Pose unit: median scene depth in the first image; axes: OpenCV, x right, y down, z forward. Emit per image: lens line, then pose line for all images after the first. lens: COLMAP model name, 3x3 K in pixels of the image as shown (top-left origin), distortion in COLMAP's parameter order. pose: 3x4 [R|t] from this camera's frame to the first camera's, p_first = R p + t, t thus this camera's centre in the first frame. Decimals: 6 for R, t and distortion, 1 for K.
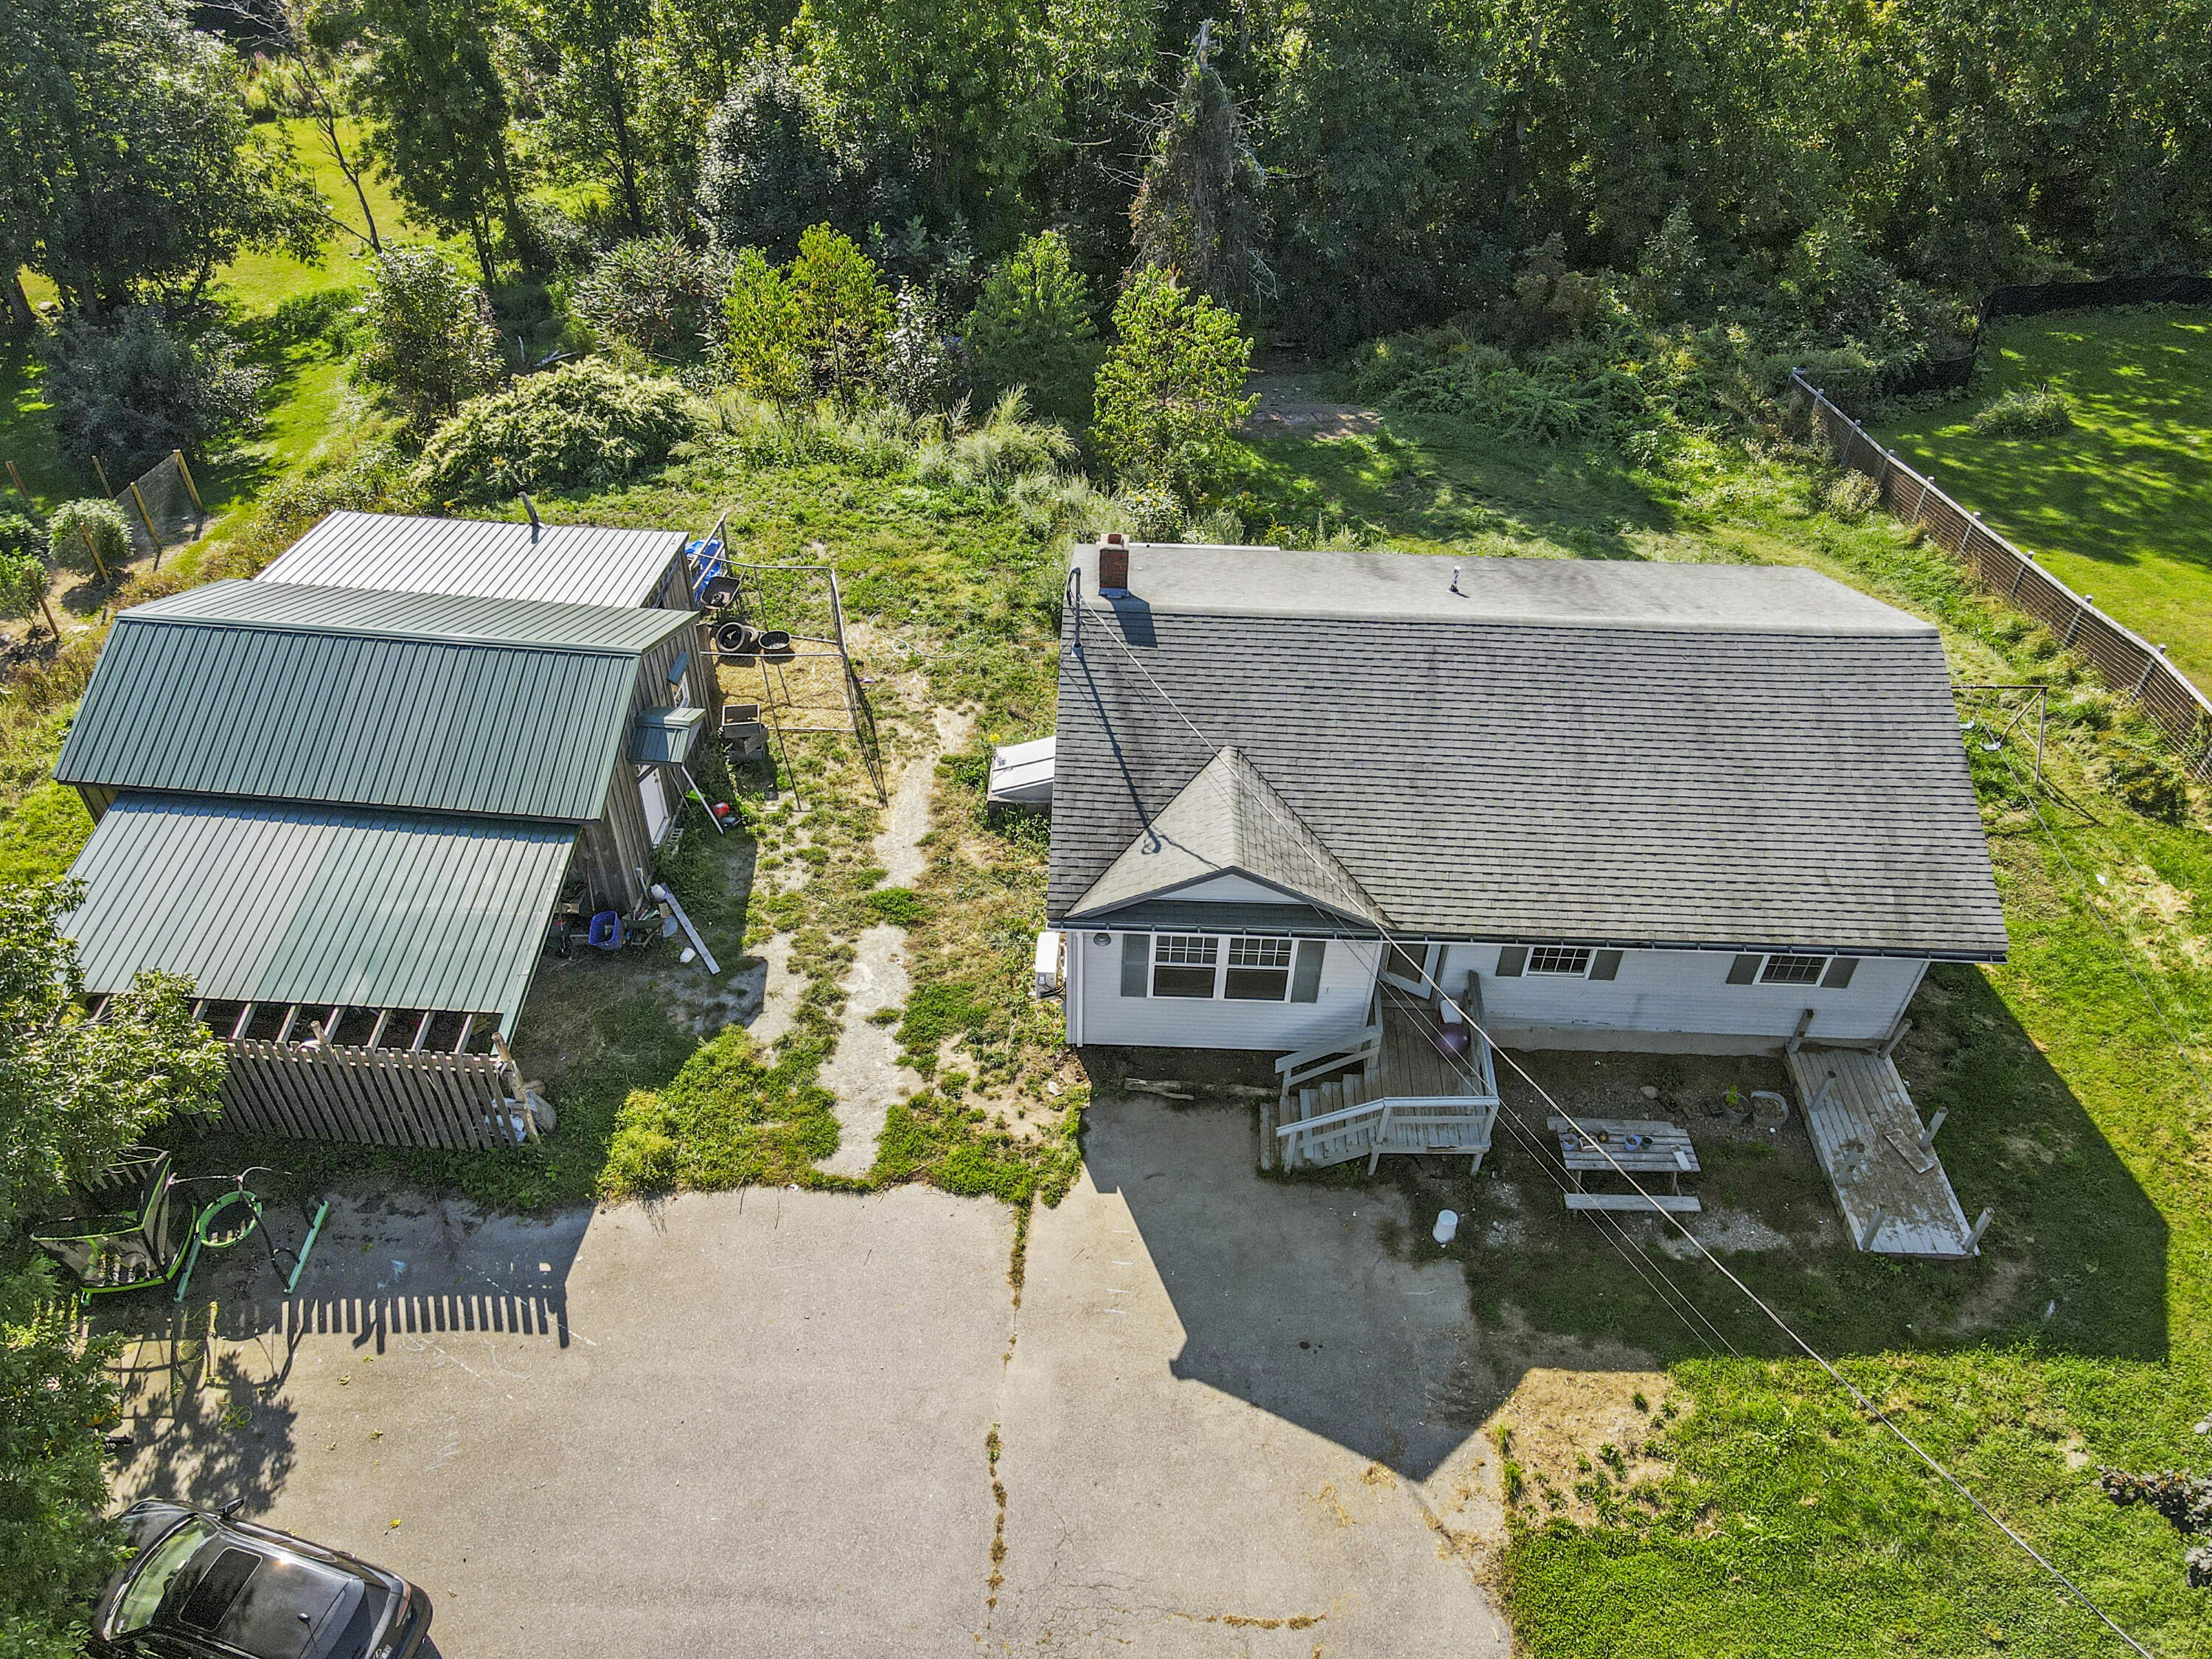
lens RADIAL K [[1626.2, 0, 1102.8], [0, 1626.2, 828.3], [0, 0, 1]] dist [-0.004326, 0.035090]
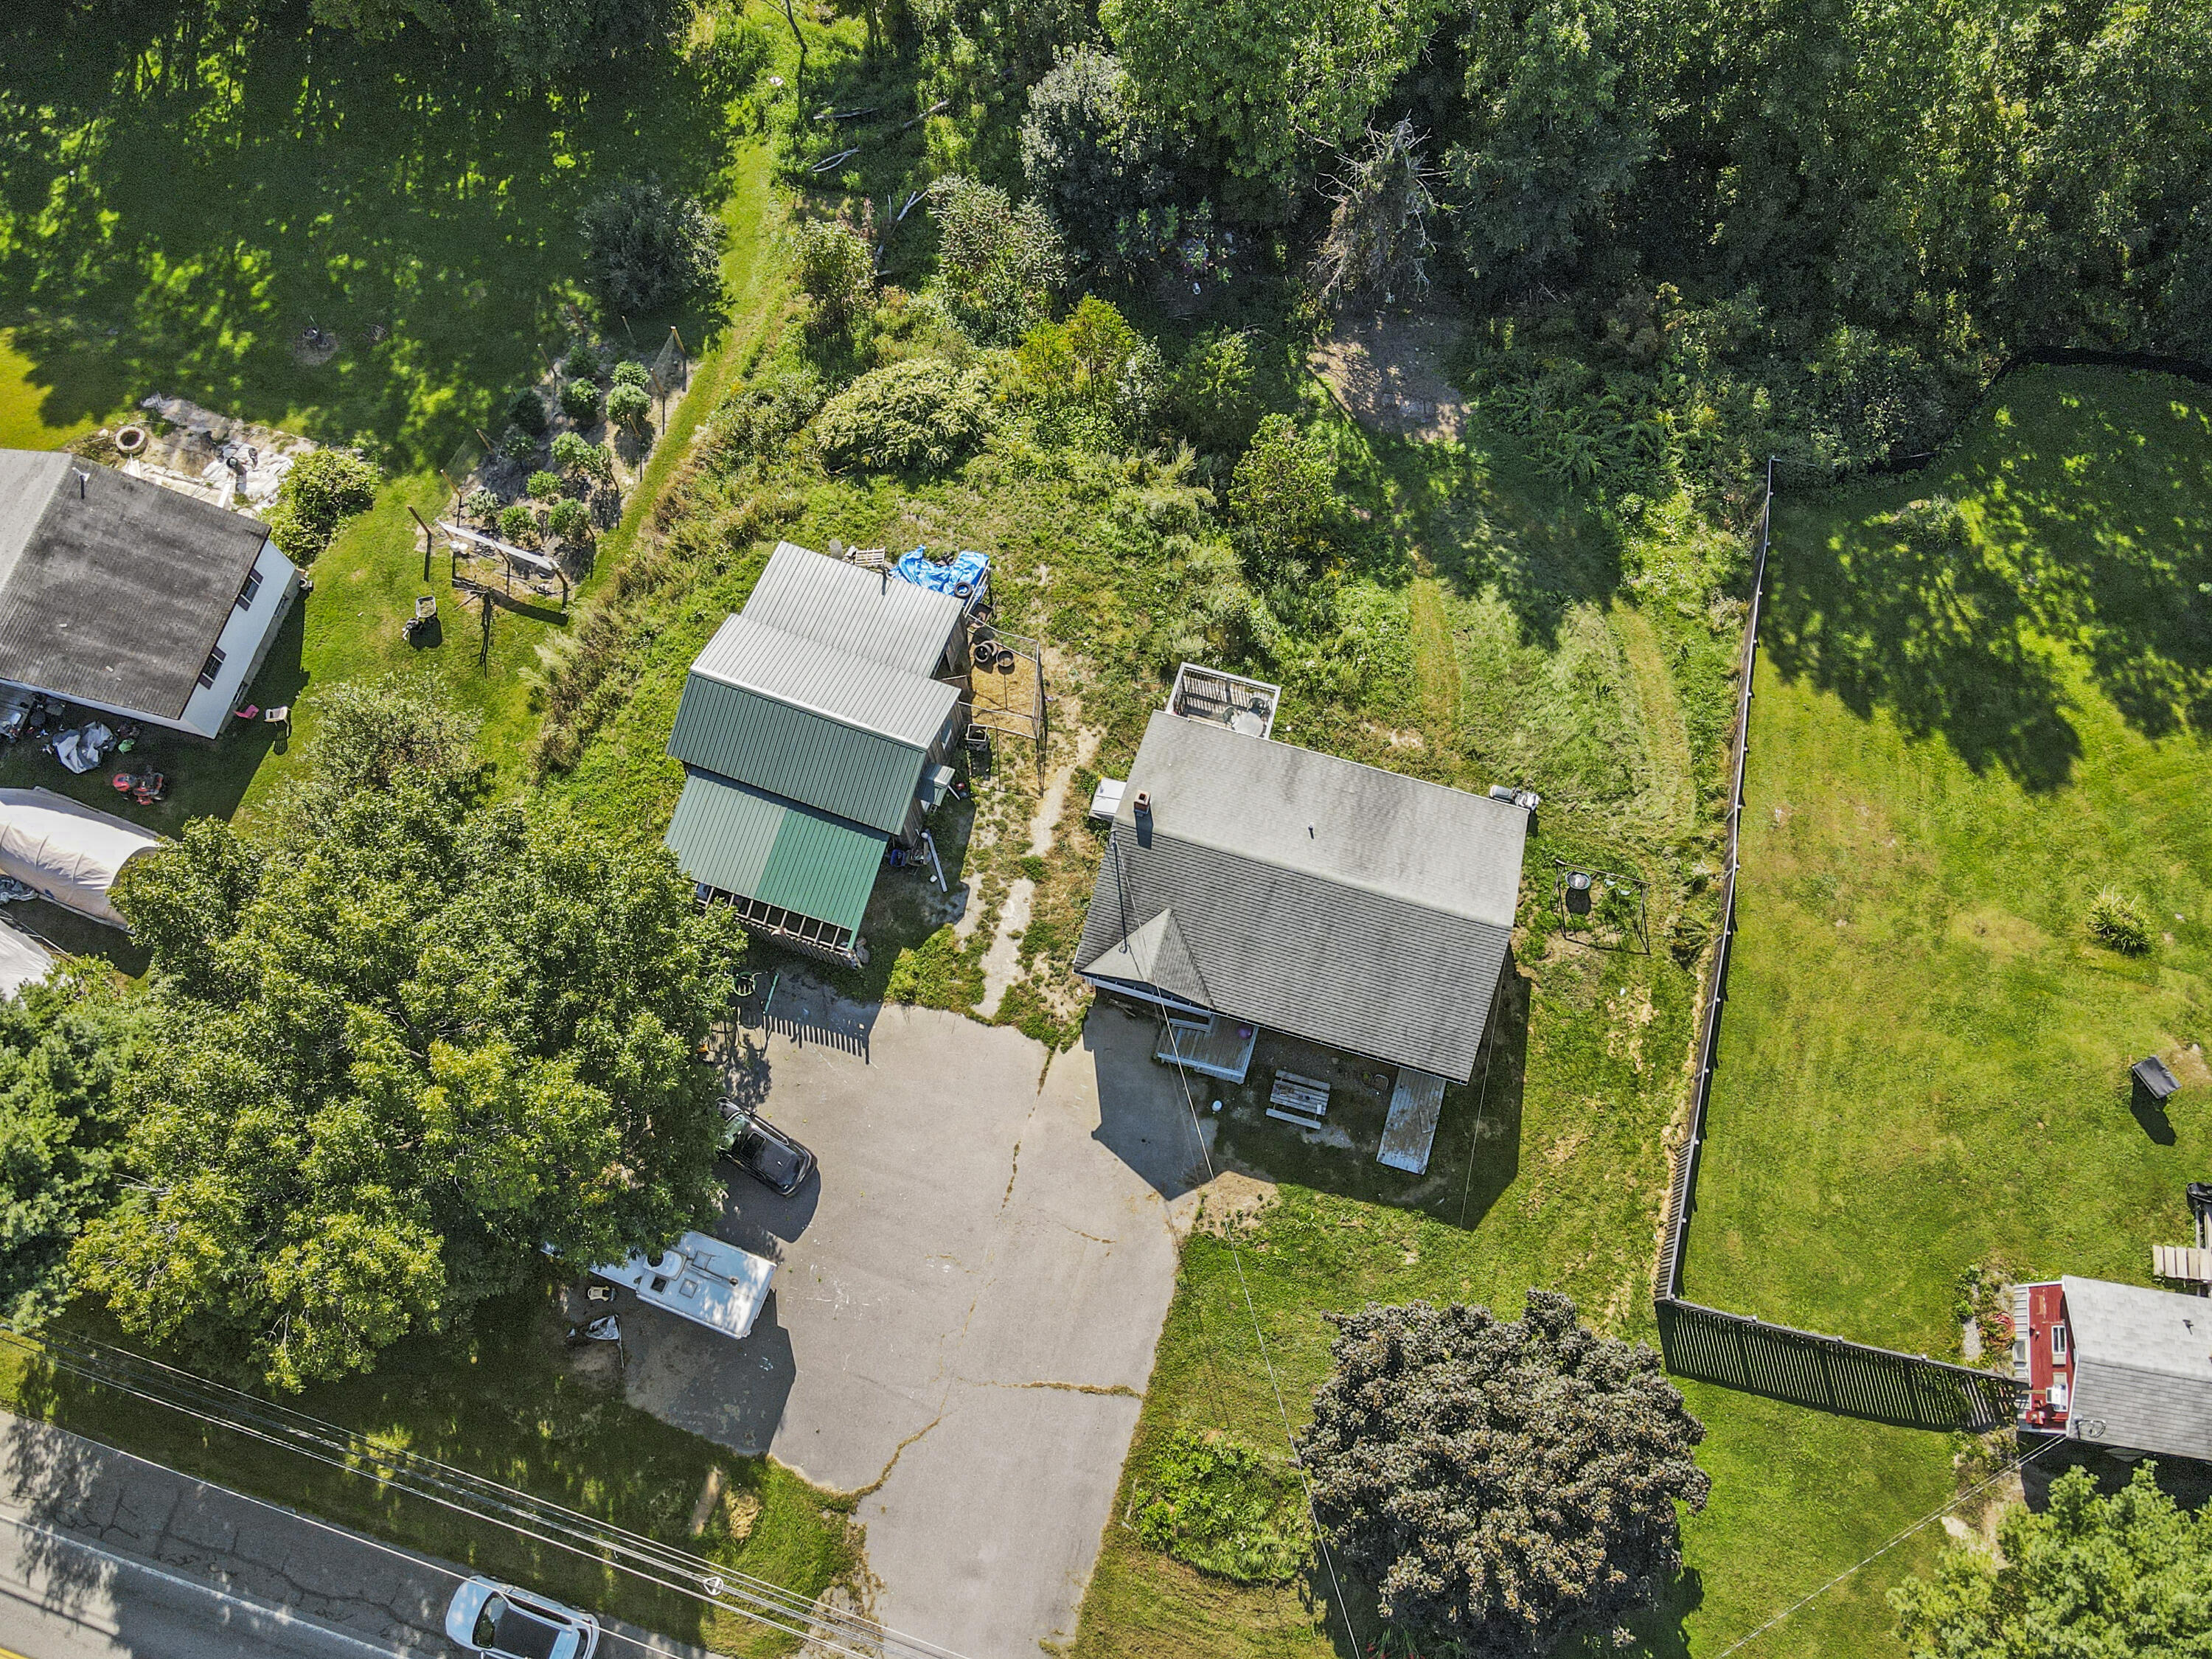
lens RADIAL K [[1626.2, 0, 1102.8], [0, 1626.2, 828.3], [0, 0, 1]] dist [-0.004326, 0.035090]
pose [[0.966137, 0.234457, -0.107750, 0.164299], [-0.151004, 0.852353, 0.500691, -1.006060], [0.209231, -0.467466, 0.858894, -0.715881]]
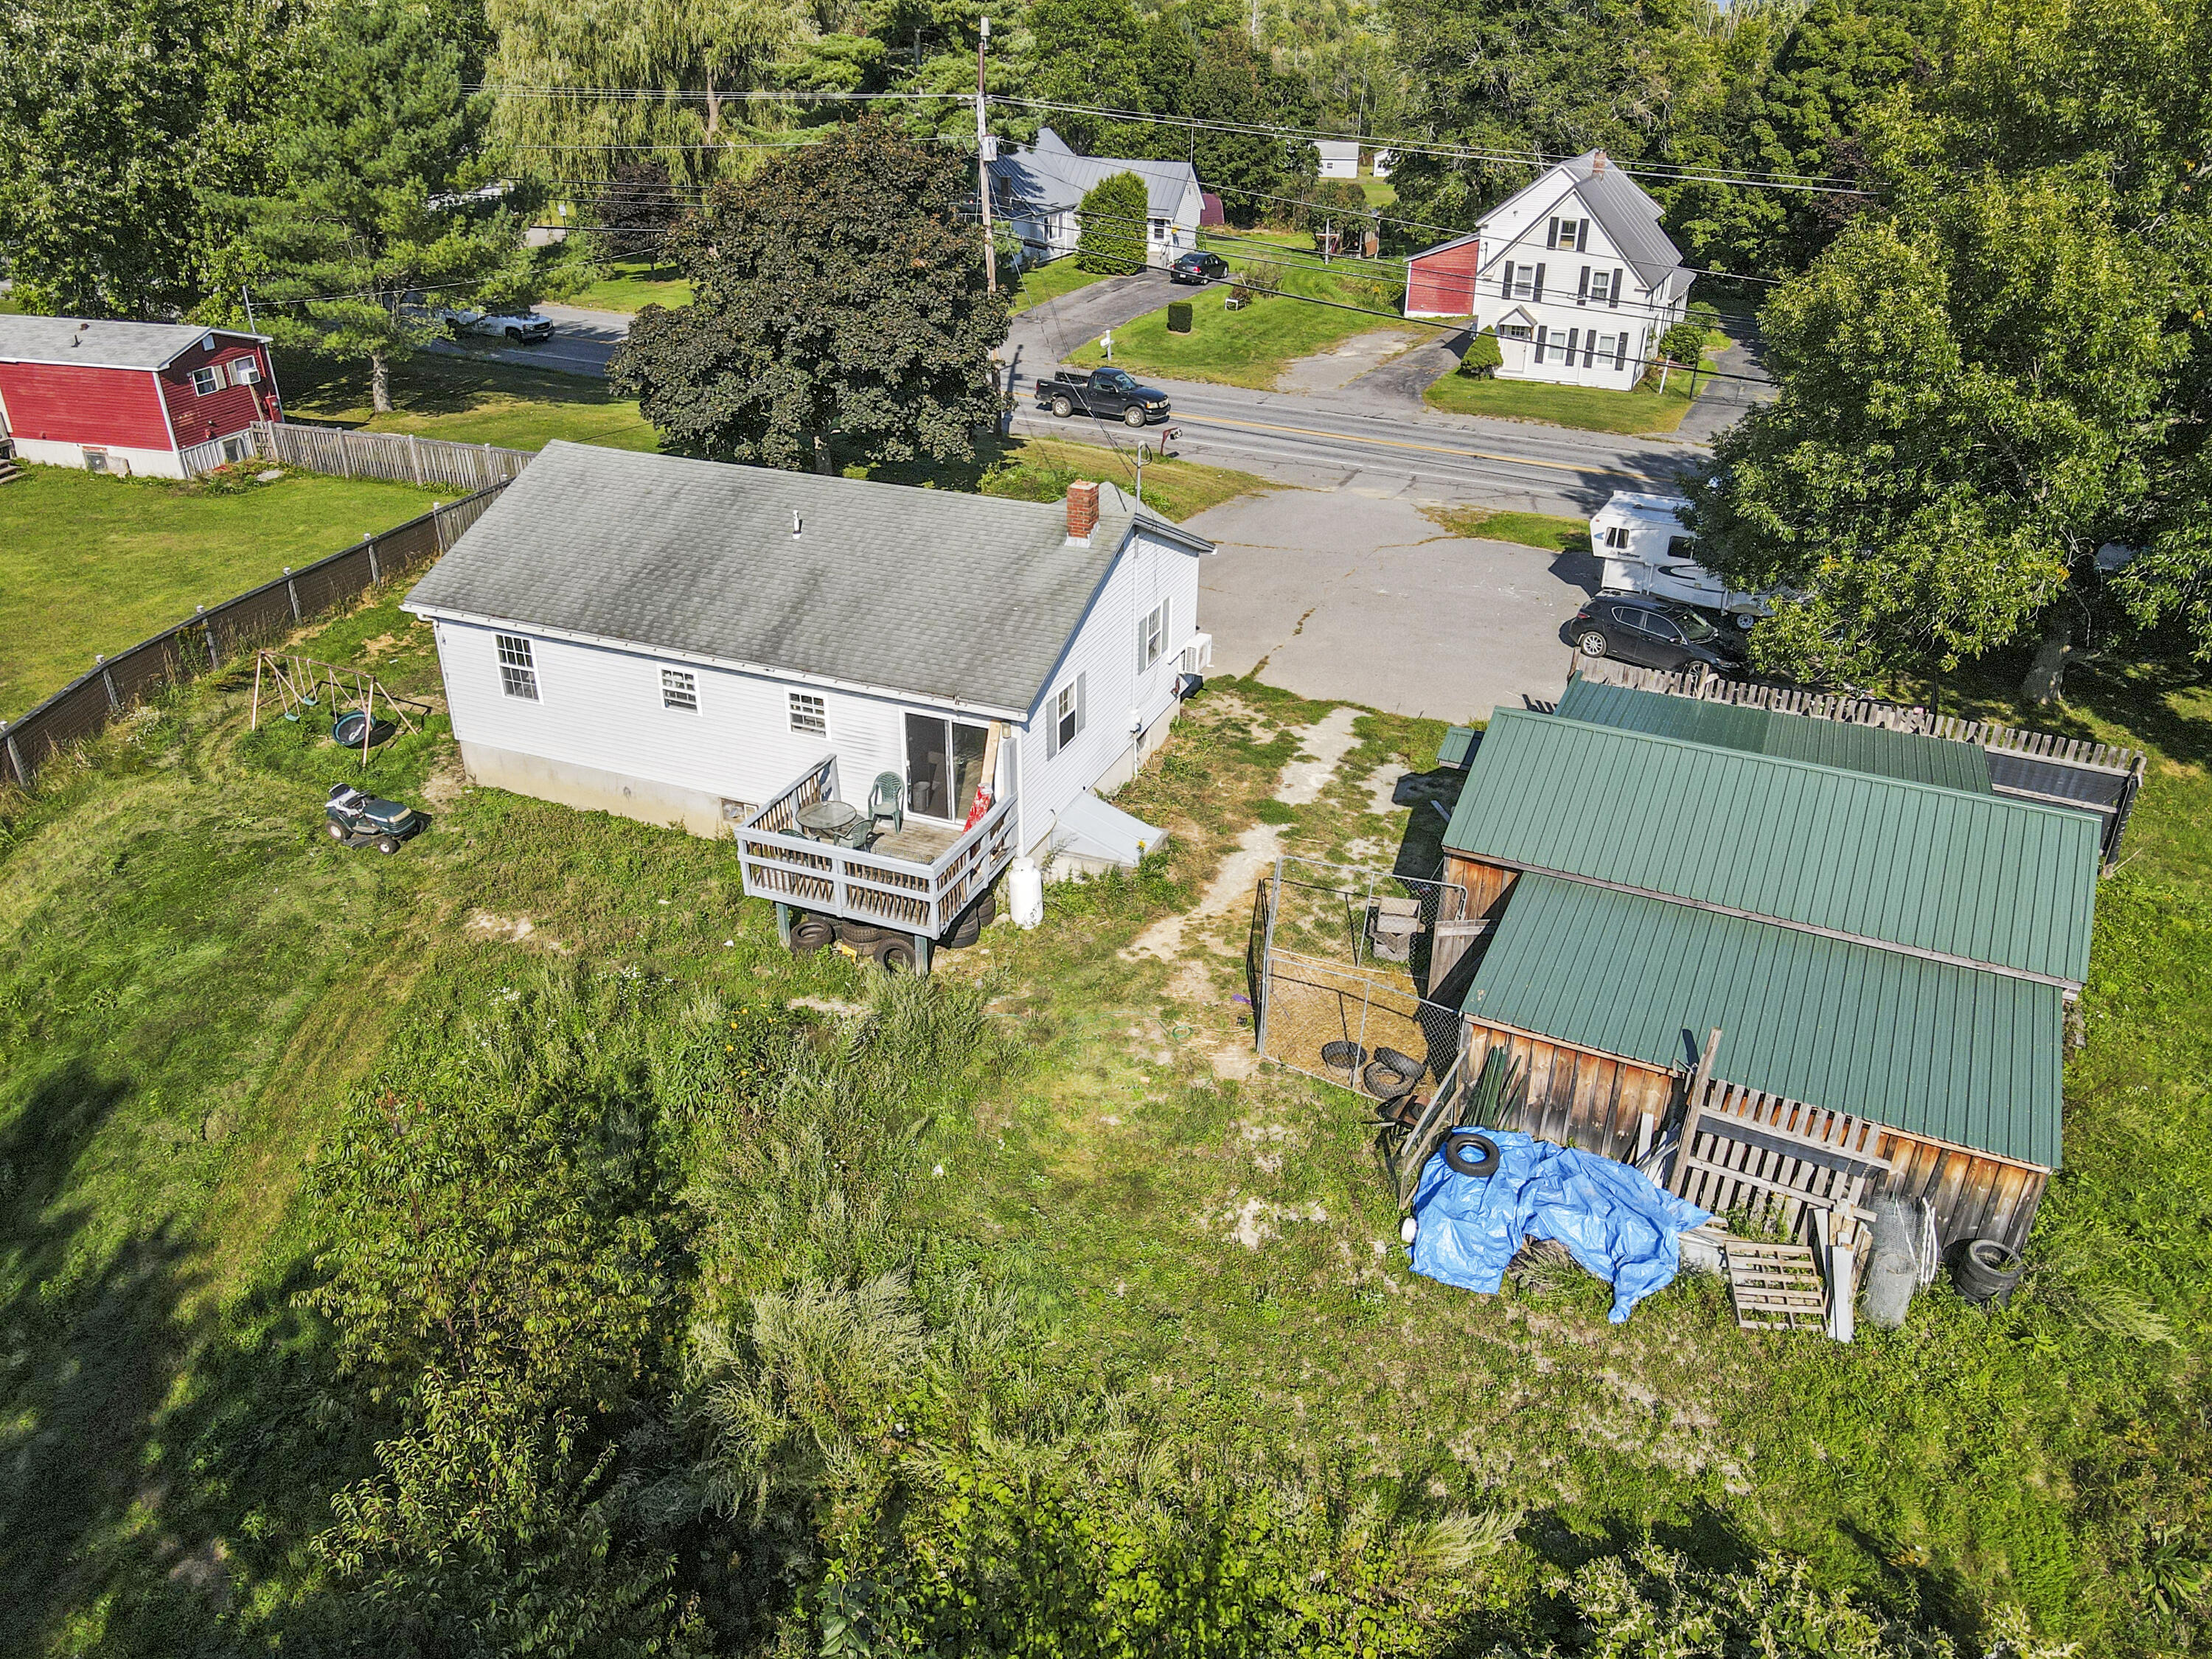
lens RADIAL K [[1626.2, 0, 1102.8], [0, 1626.2, 828.3], [0, 0, 1]] dist [-0.004326, 0.035090]
pose [[-0.933469, -0.191929, 0.302984, -0.346148], [0.218852, 0.364458, 0.905137, -0.967982], [-0.284147, 0.911226, -0.298206, 1.323809]]
